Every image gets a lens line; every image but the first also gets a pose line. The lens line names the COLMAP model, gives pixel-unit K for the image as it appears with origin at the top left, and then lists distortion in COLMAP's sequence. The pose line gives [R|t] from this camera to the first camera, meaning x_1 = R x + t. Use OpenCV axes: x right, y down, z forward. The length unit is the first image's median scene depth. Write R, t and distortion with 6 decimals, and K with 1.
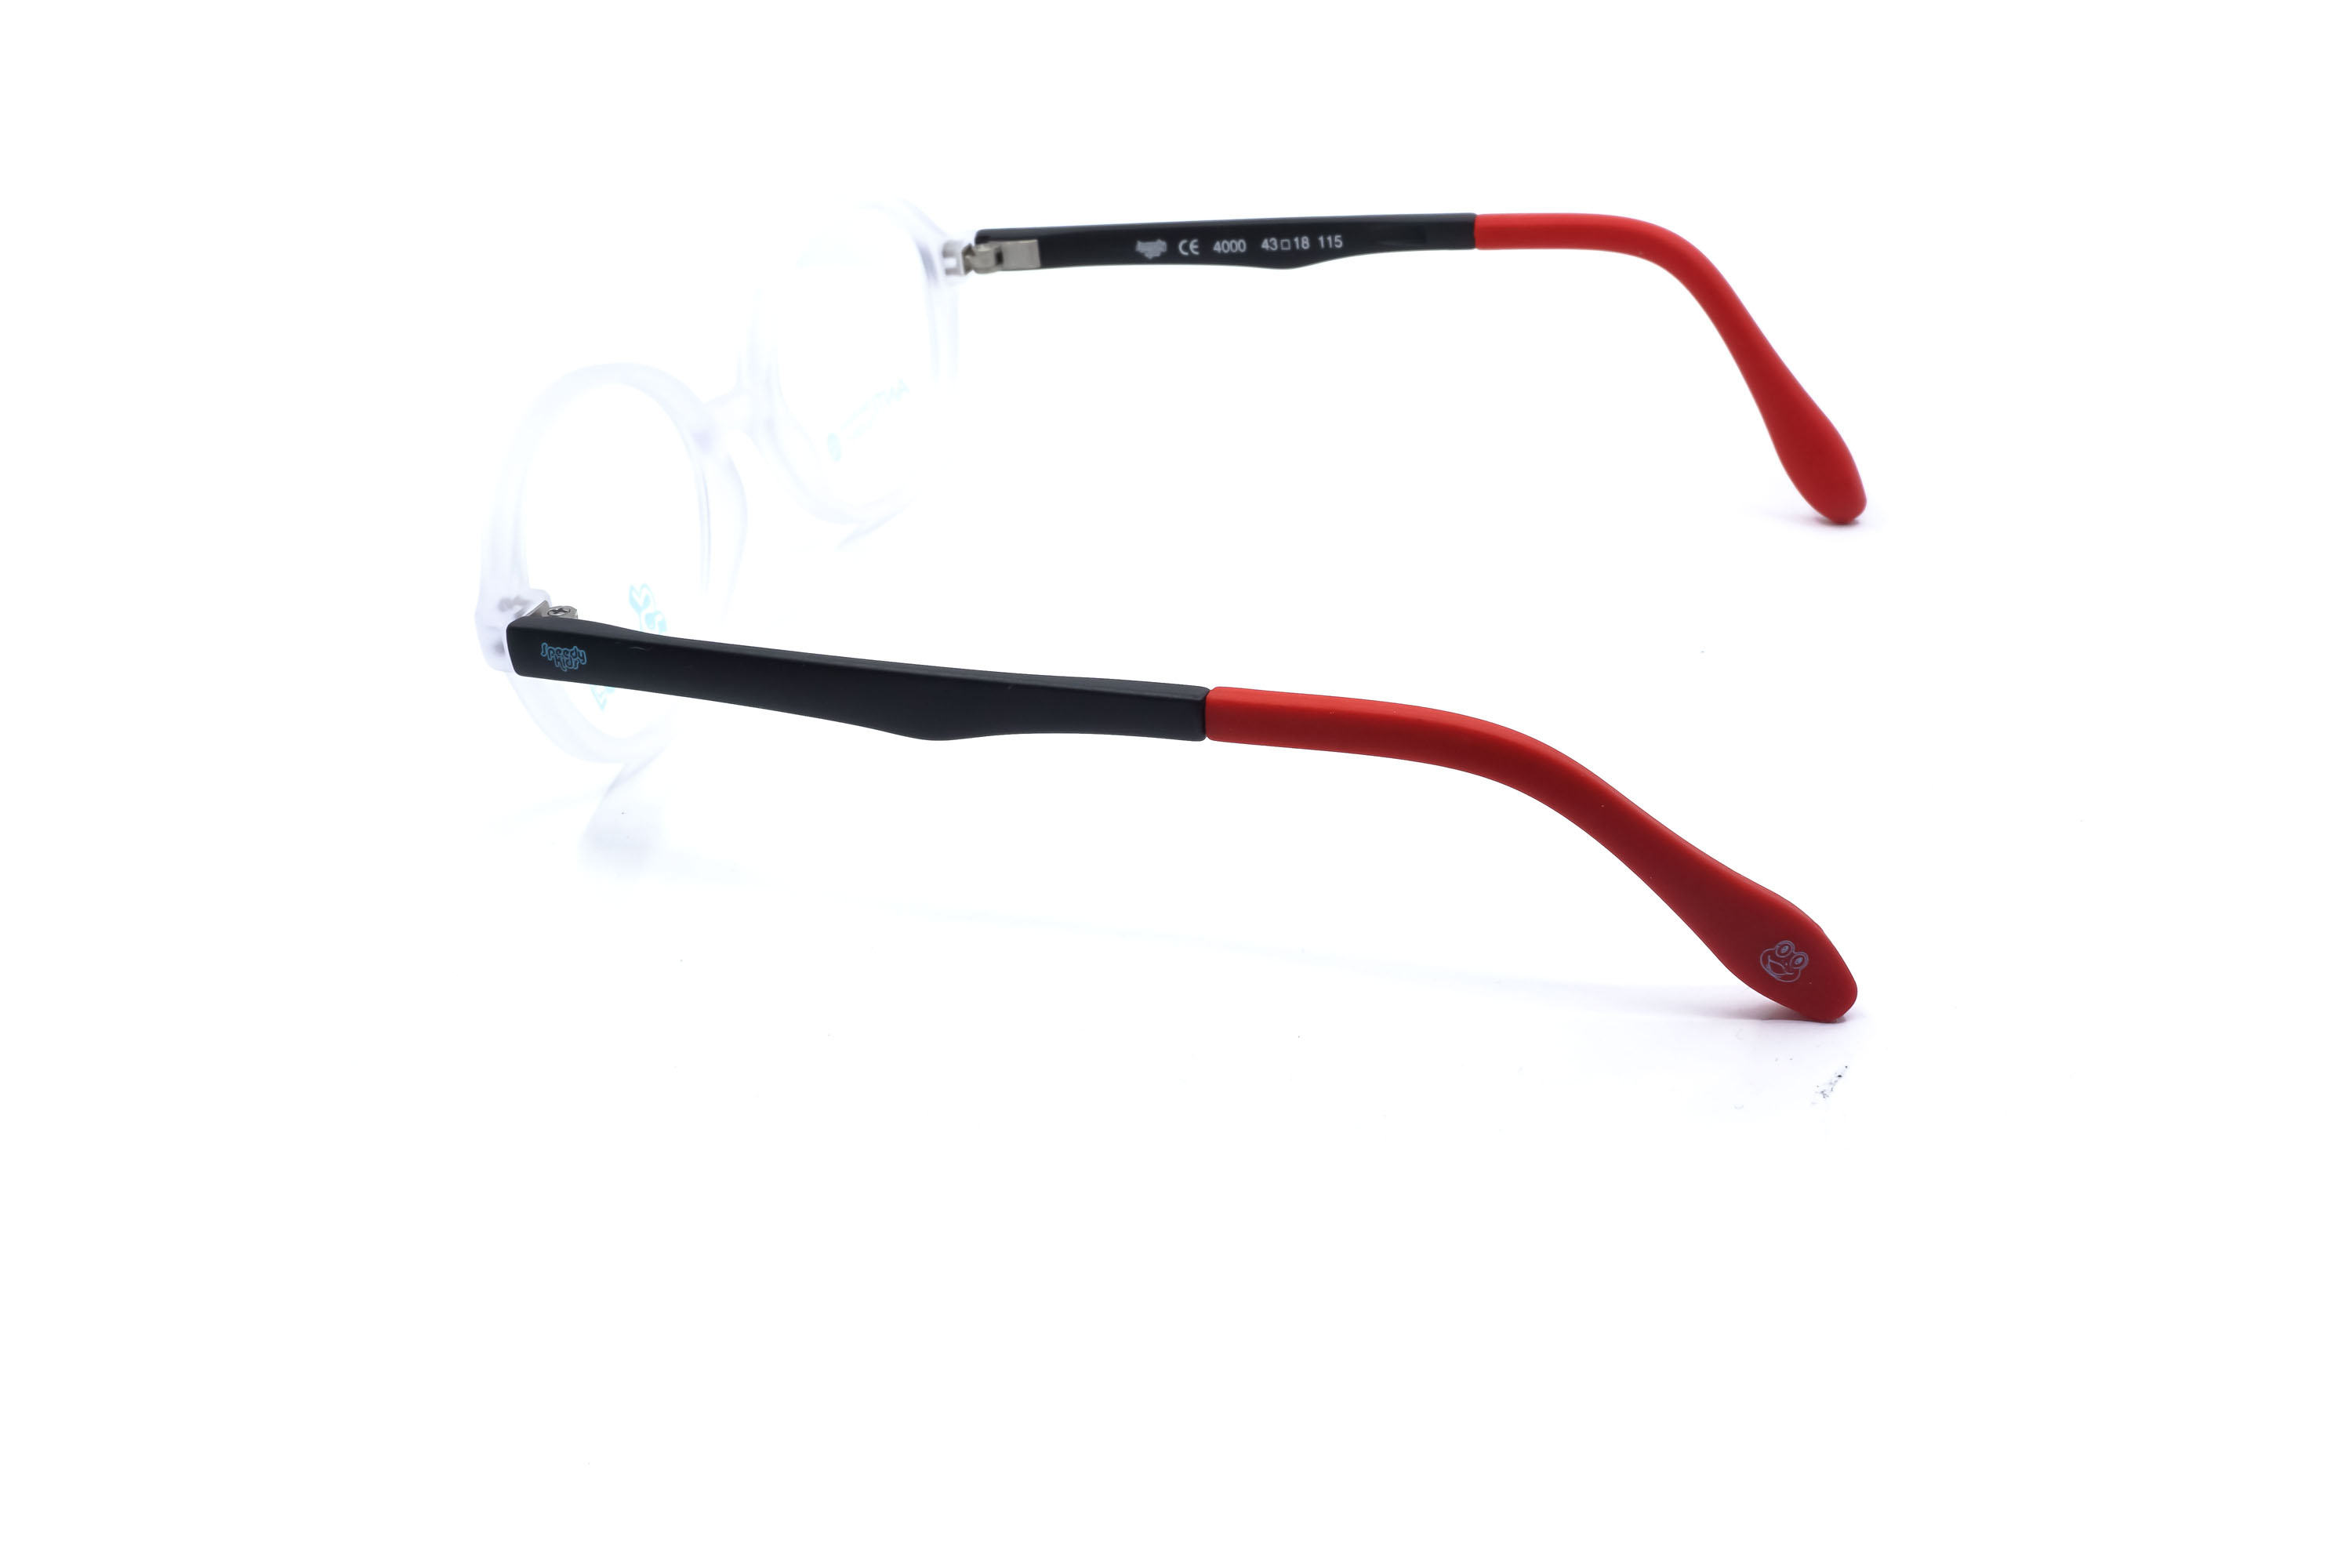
lens RADIAL K [[2445.5, 0, 1171.2], [0, 2445.5, 776.5], [0, 0, 1]] dist [0.019941, 0.000493]
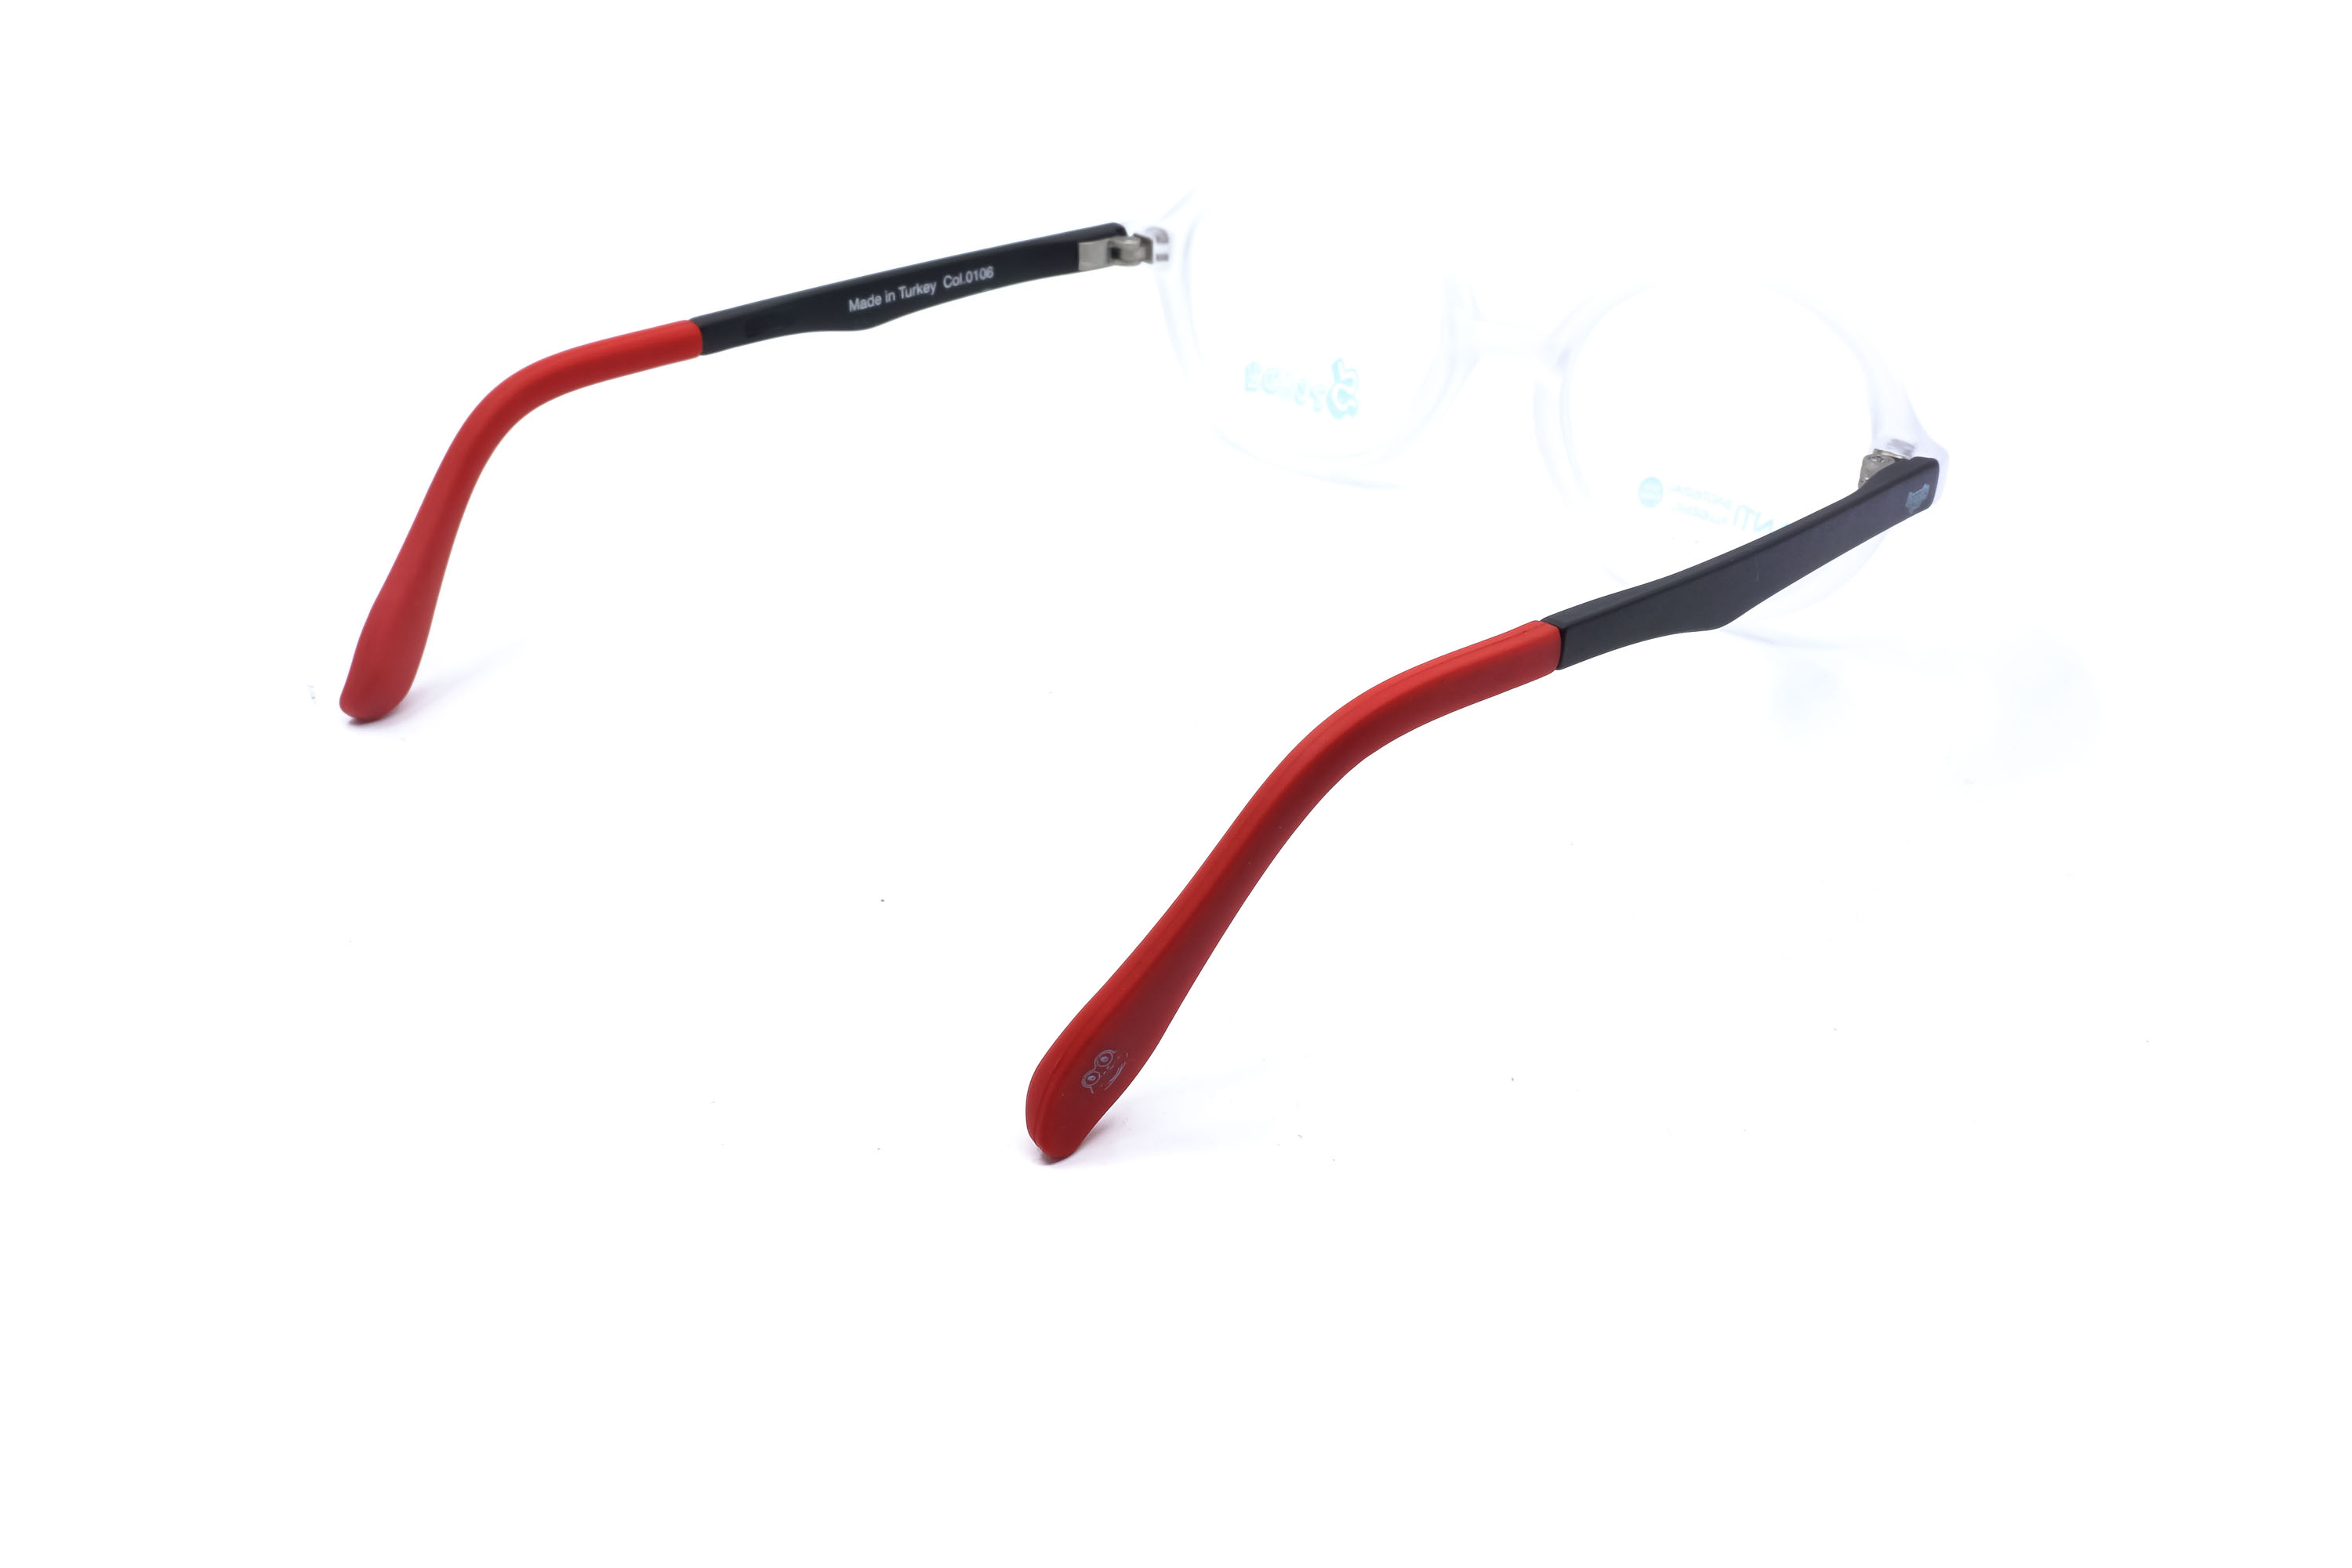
lens RADIAL K [[2428.5, 0, 1168.6], [0, 2428.5, 788.0], [0, 0, 1]] dist [0.012164, -0.004981]
pose [[-0.501787, 0.450868, -0.738192, 0.668703], [-0.398734, 0.636763, 0.659958, -0.581537], [0.767608, 0.625500, -0.139743, 1.020775]]
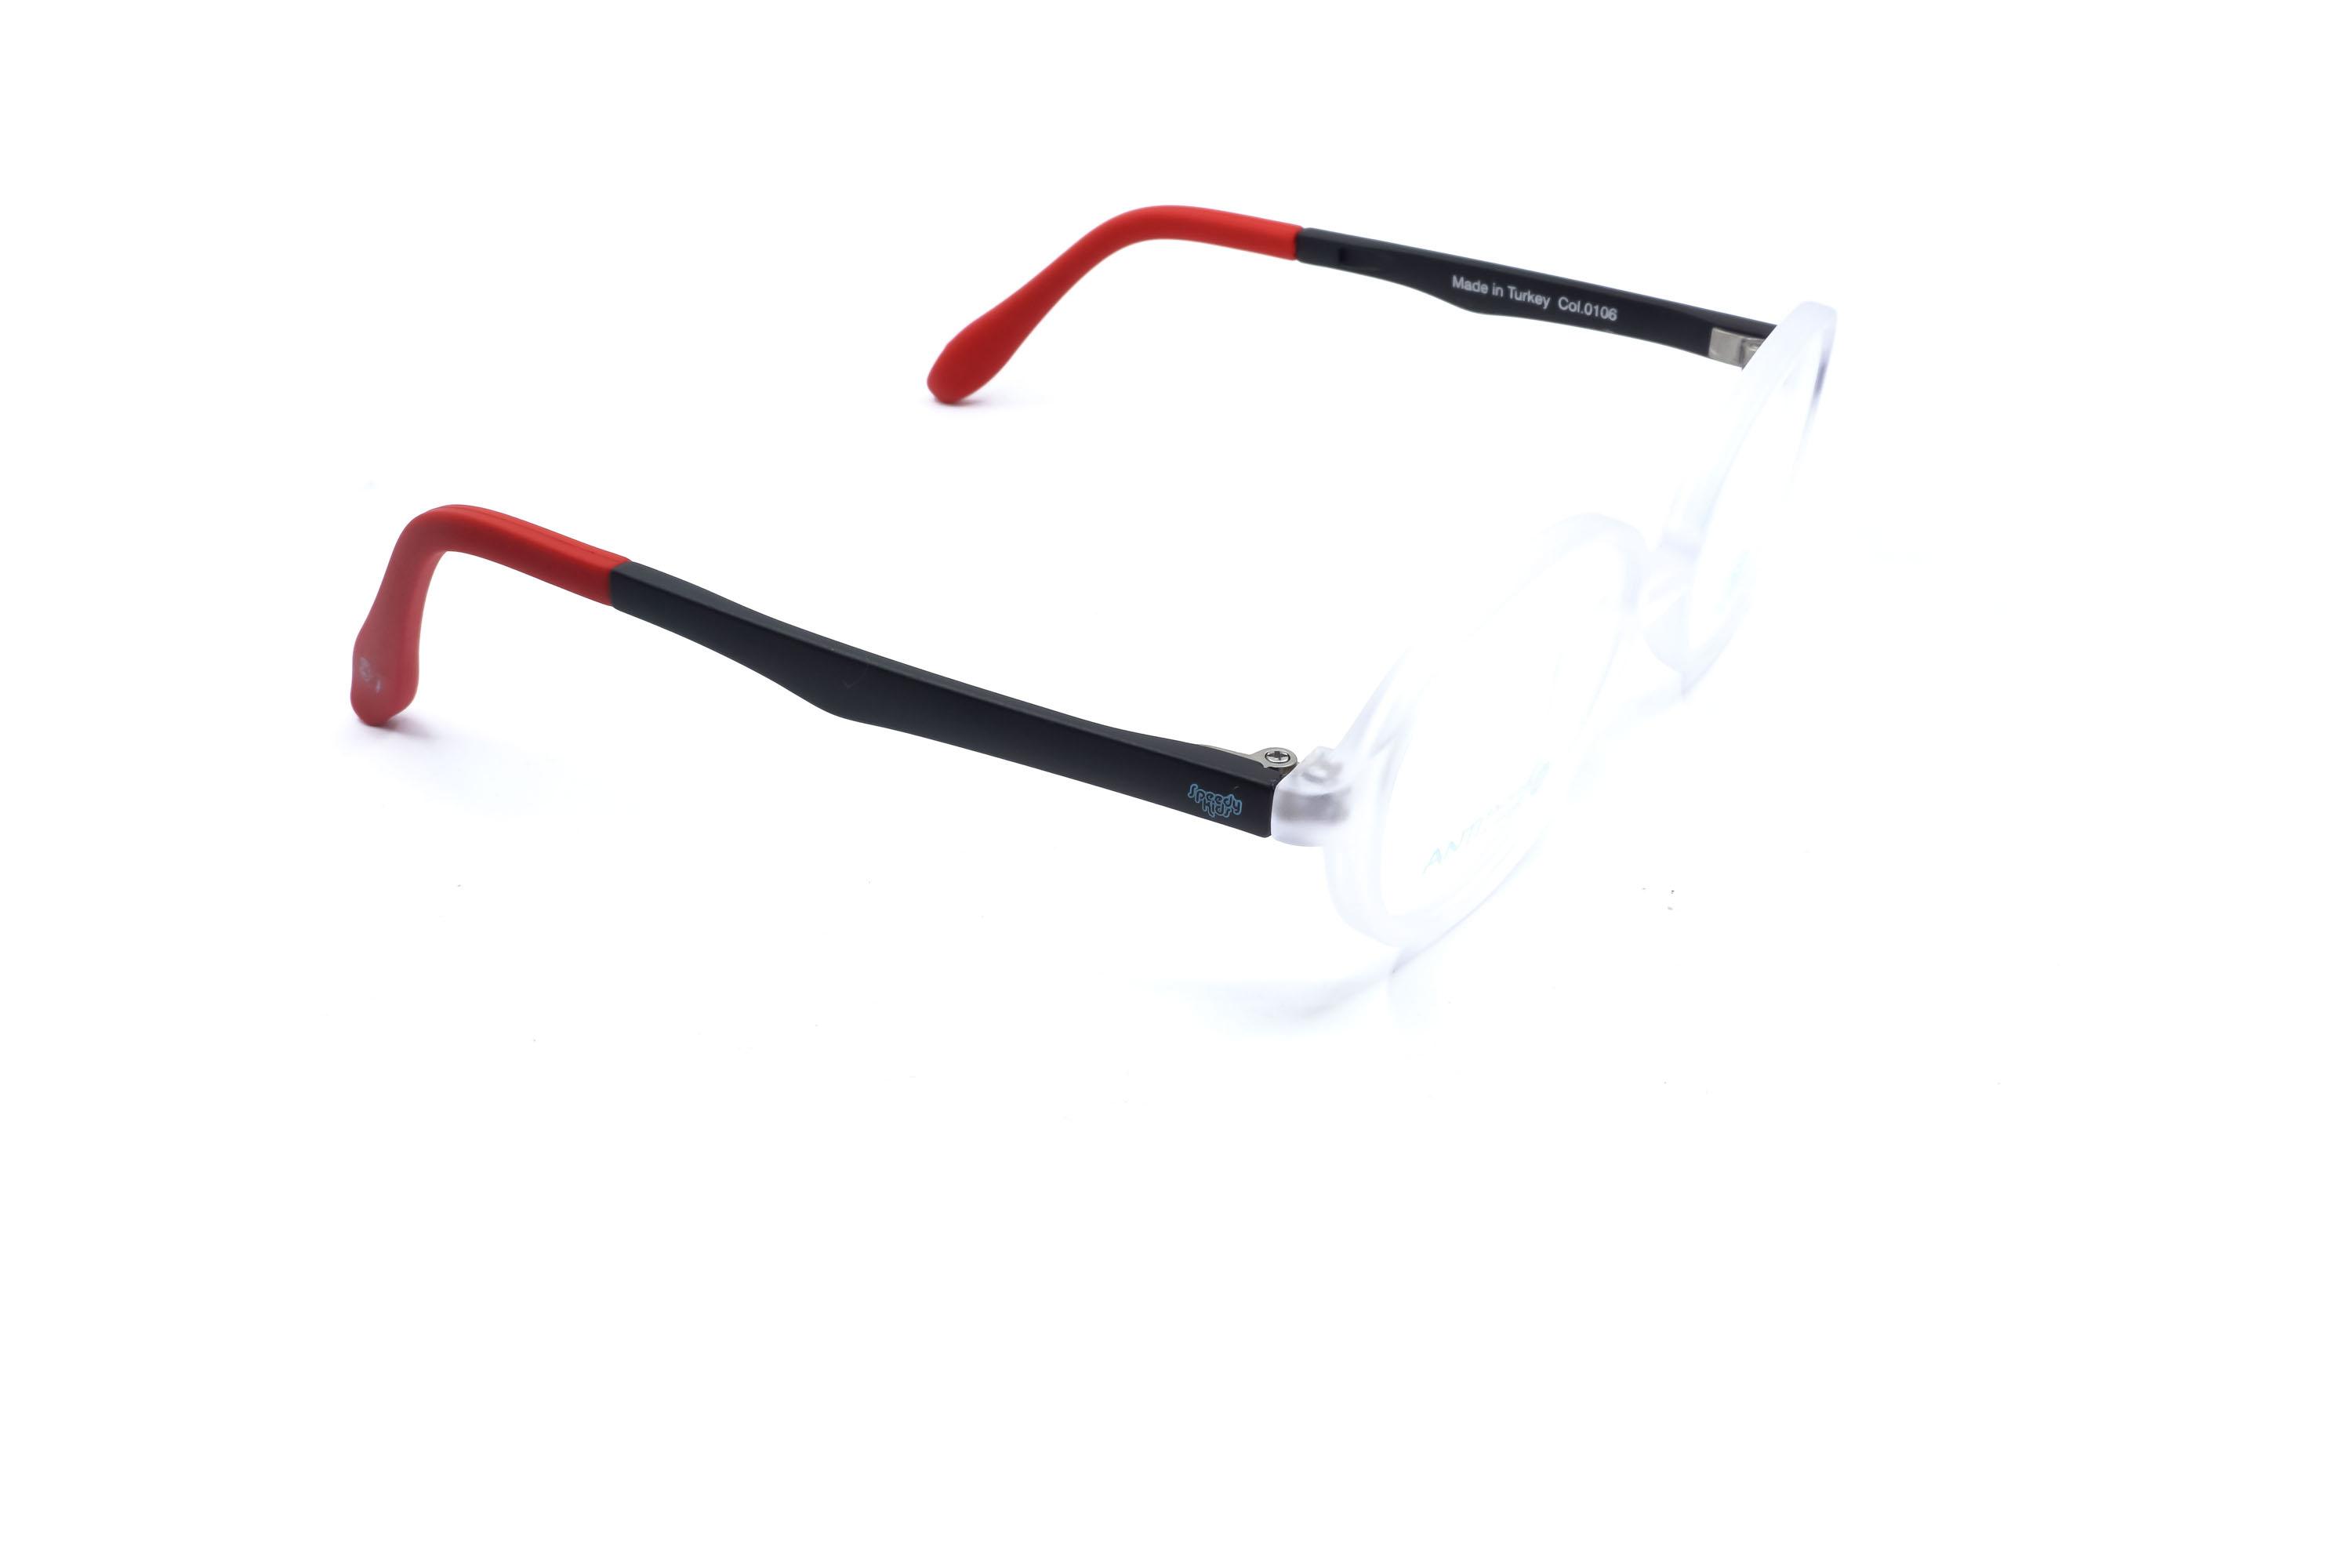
lens RADIAL K [[2445.5, 0, 1171.2], [0, 2445.5, 776.5], [0, 0, 1]] dist [0.019941, 0.000493]
pose [[-0.960471, -0.099761, 0.259893, -0.222533], [0.170026, 0.529000, 0.831415, -0.747902], [-0.220426, 0.842738, -0.491127, 1.342820]]
